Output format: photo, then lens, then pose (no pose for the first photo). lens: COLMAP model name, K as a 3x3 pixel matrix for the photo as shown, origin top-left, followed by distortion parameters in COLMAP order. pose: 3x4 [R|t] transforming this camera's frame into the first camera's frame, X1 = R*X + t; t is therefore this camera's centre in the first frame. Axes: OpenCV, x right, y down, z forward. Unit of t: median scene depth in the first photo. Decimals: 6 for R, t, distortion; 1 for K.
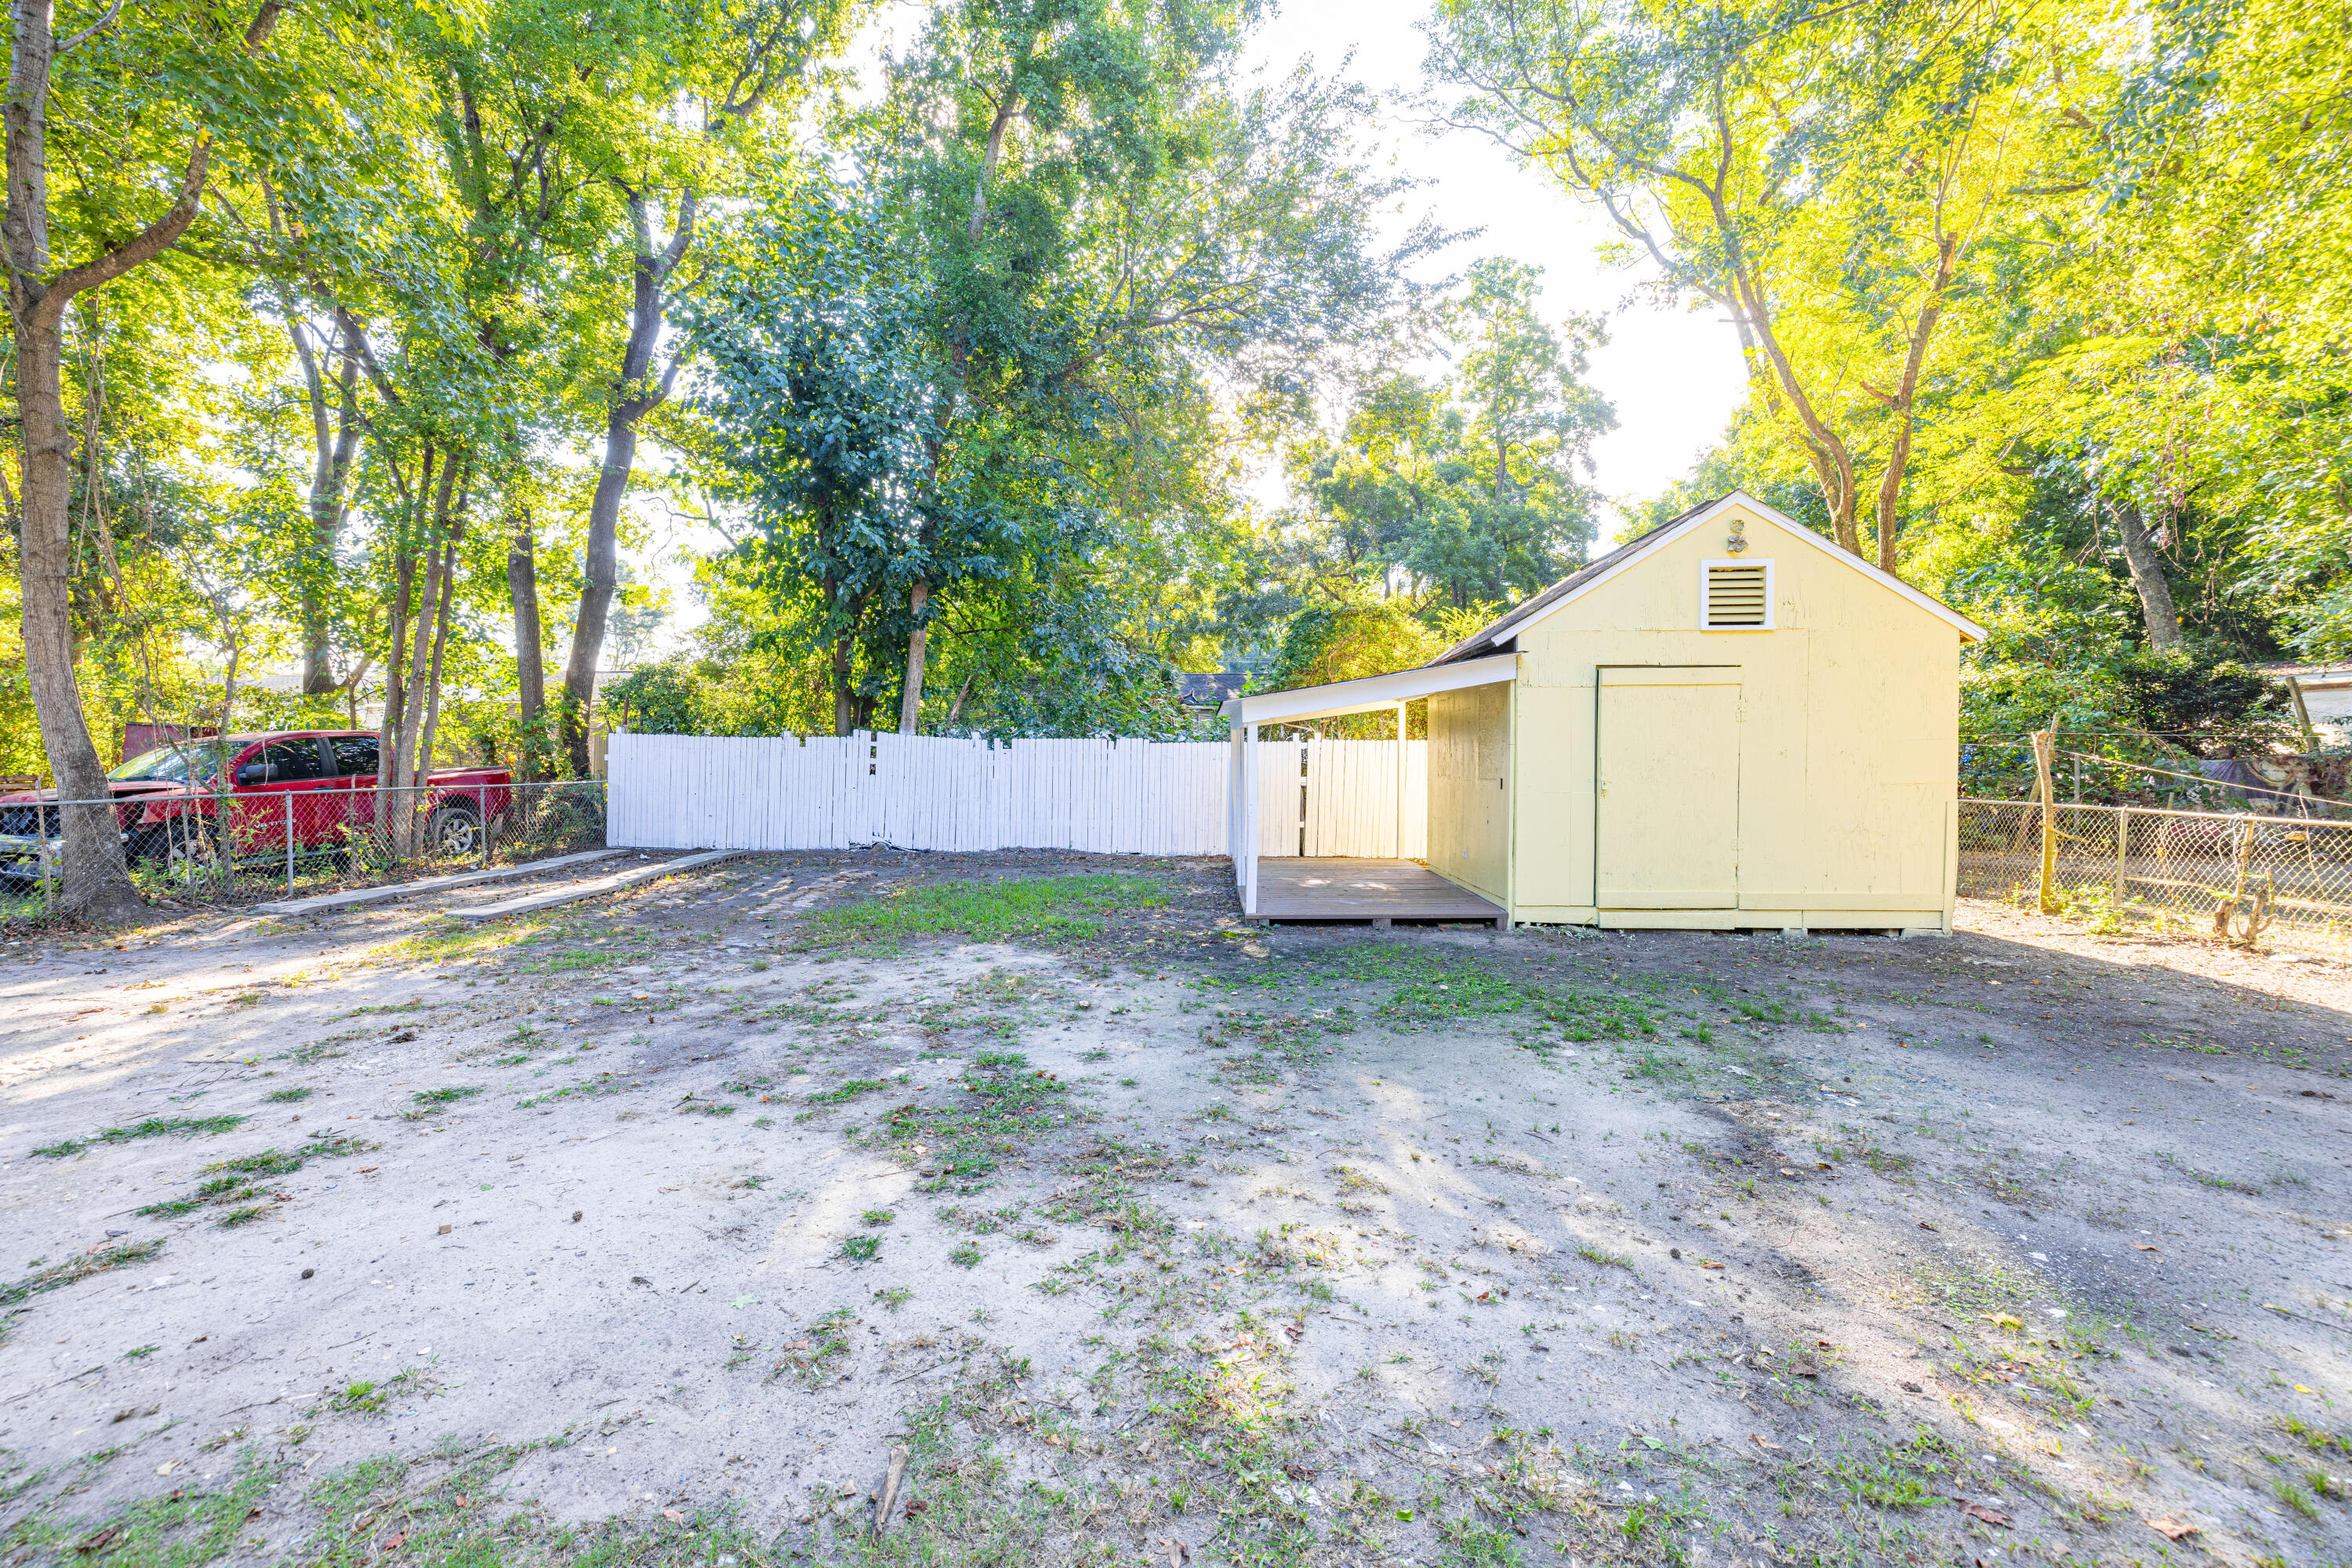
lens RADIAL K [[1003.2, 0, 1163.4], [0, 1003.2, 778.8], [0, 0, 1]] dist [0.000112, 0.000521]
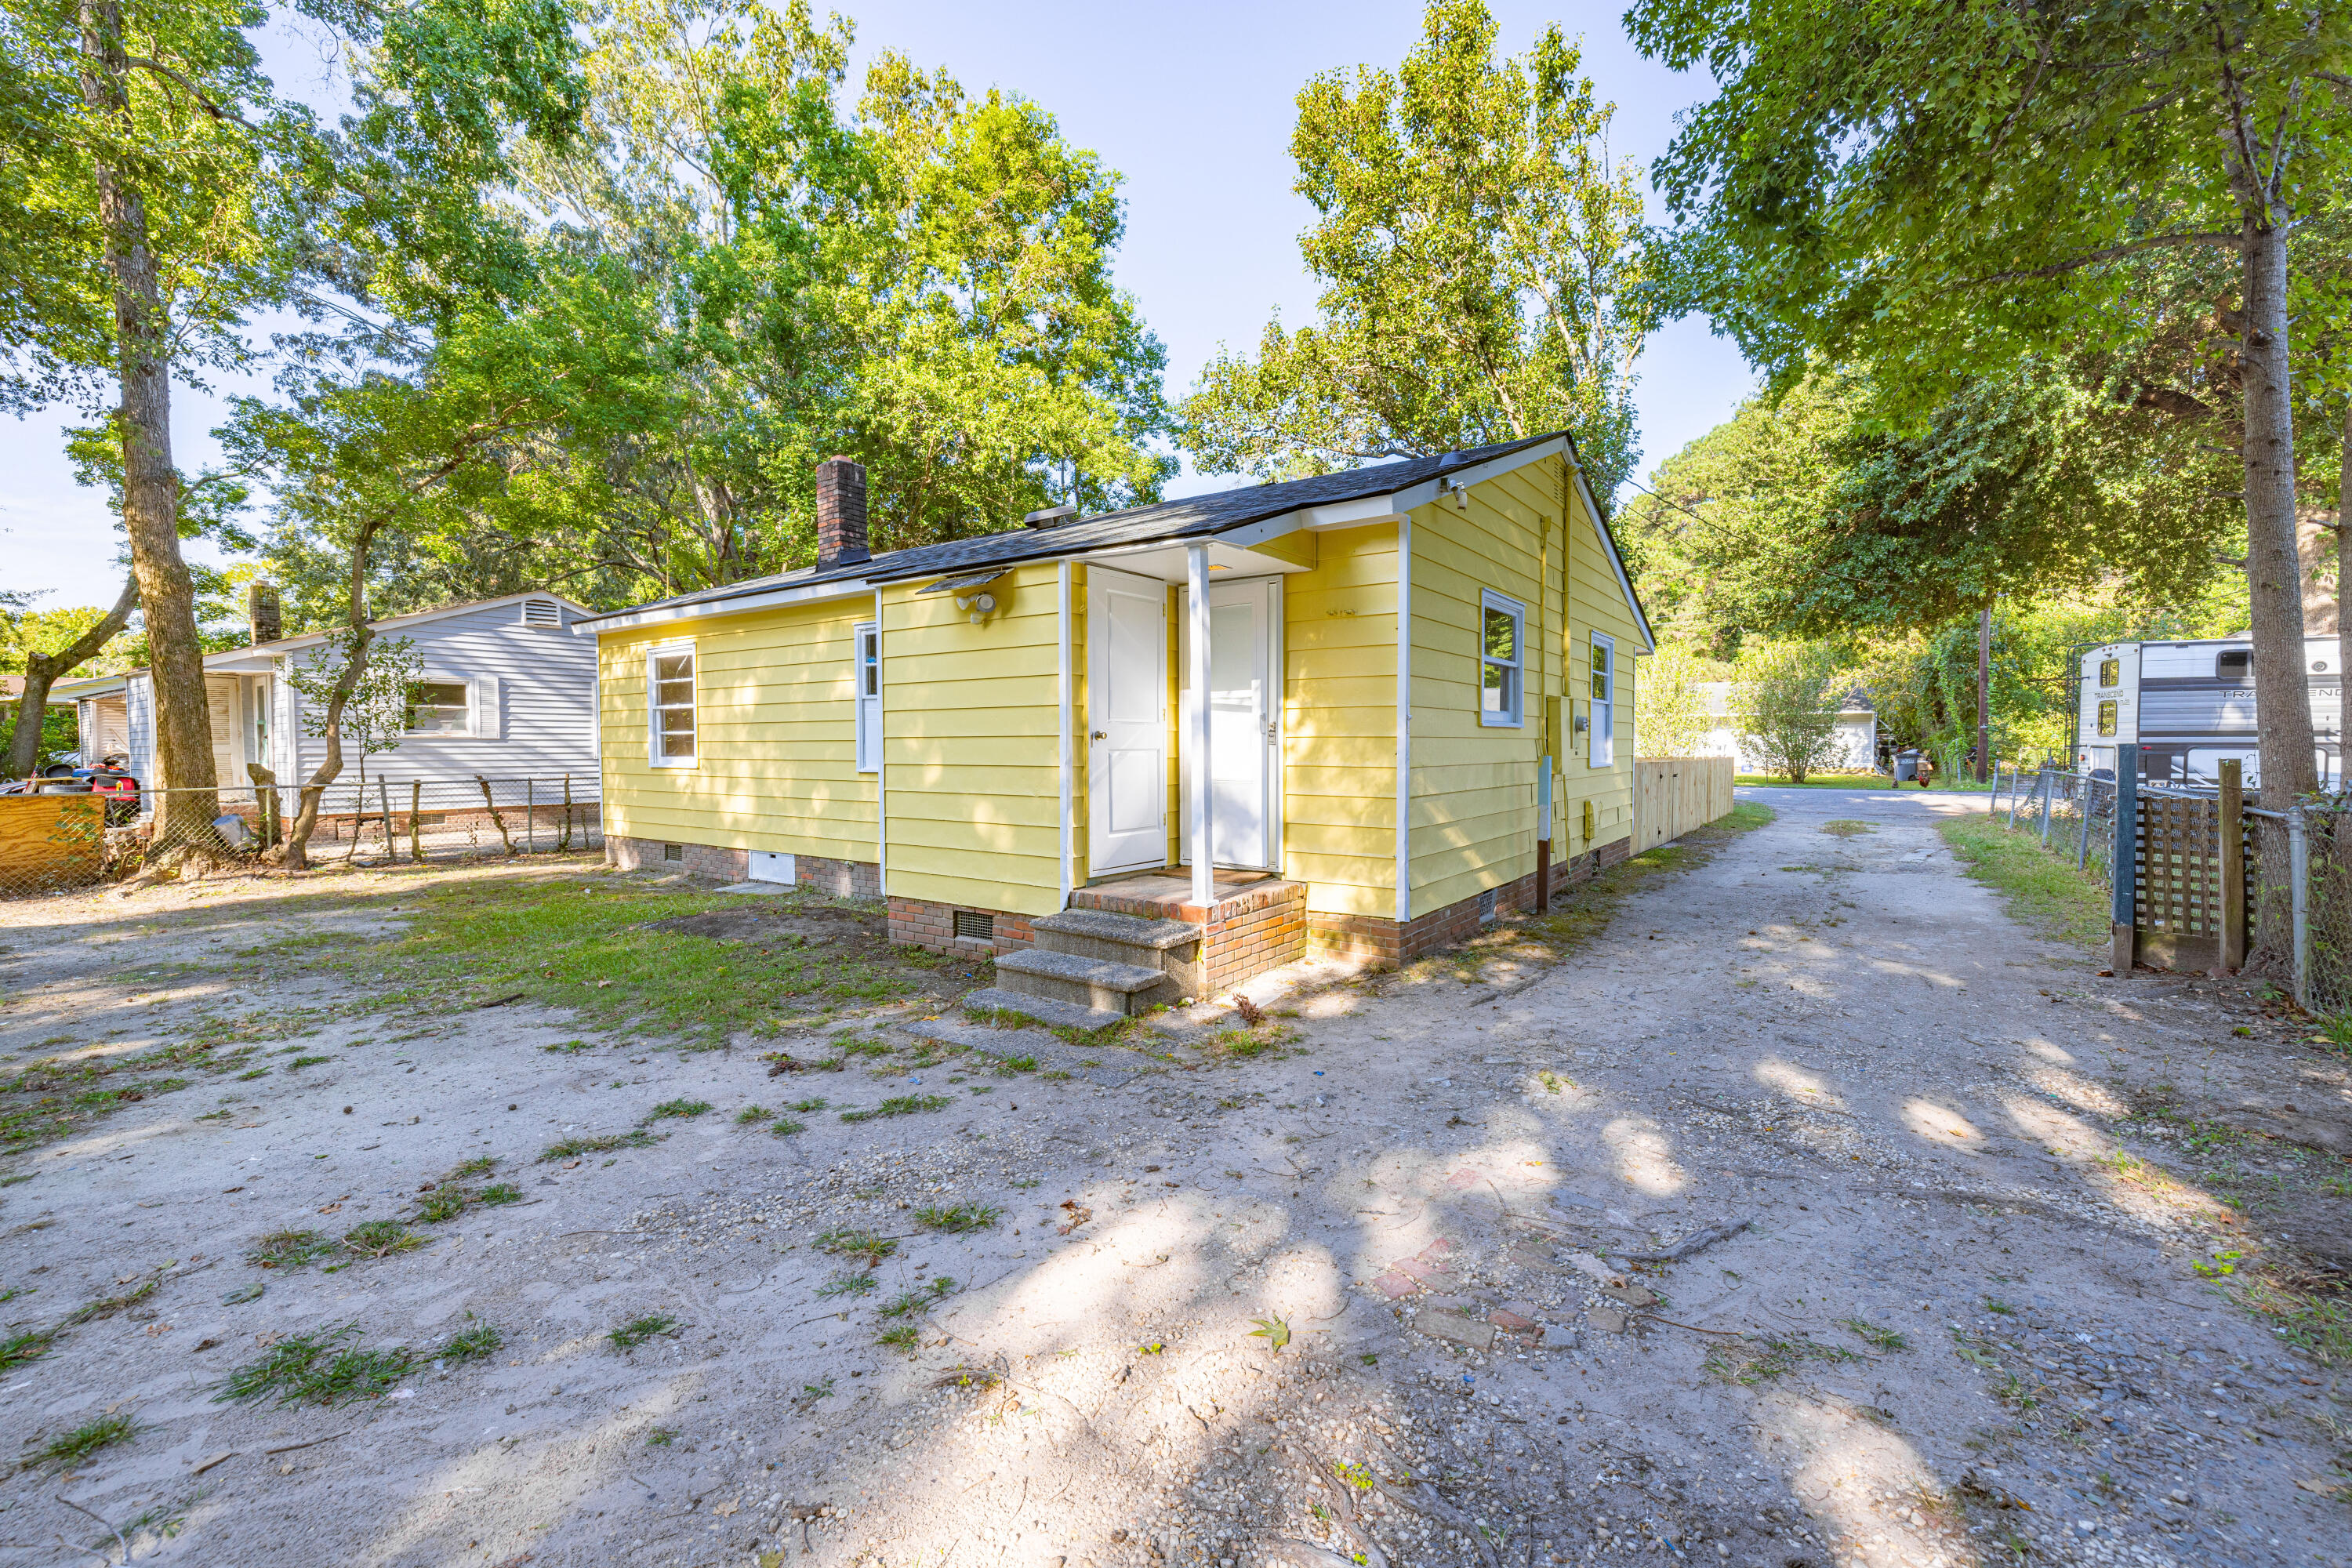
lens RADIAL K [[1003.2, 0, 1189.5], [0, 1003.2, 785.1], [0, 0, 1]] dist [0.000112, 0.000521]
pose [[-0.857402, -0.026419, 0.513969, -1.868647], [0.015227, 0.996942, 0.076645, -0.052590], [-0.514423, 0.073542, -0.854378, 1.311207]]
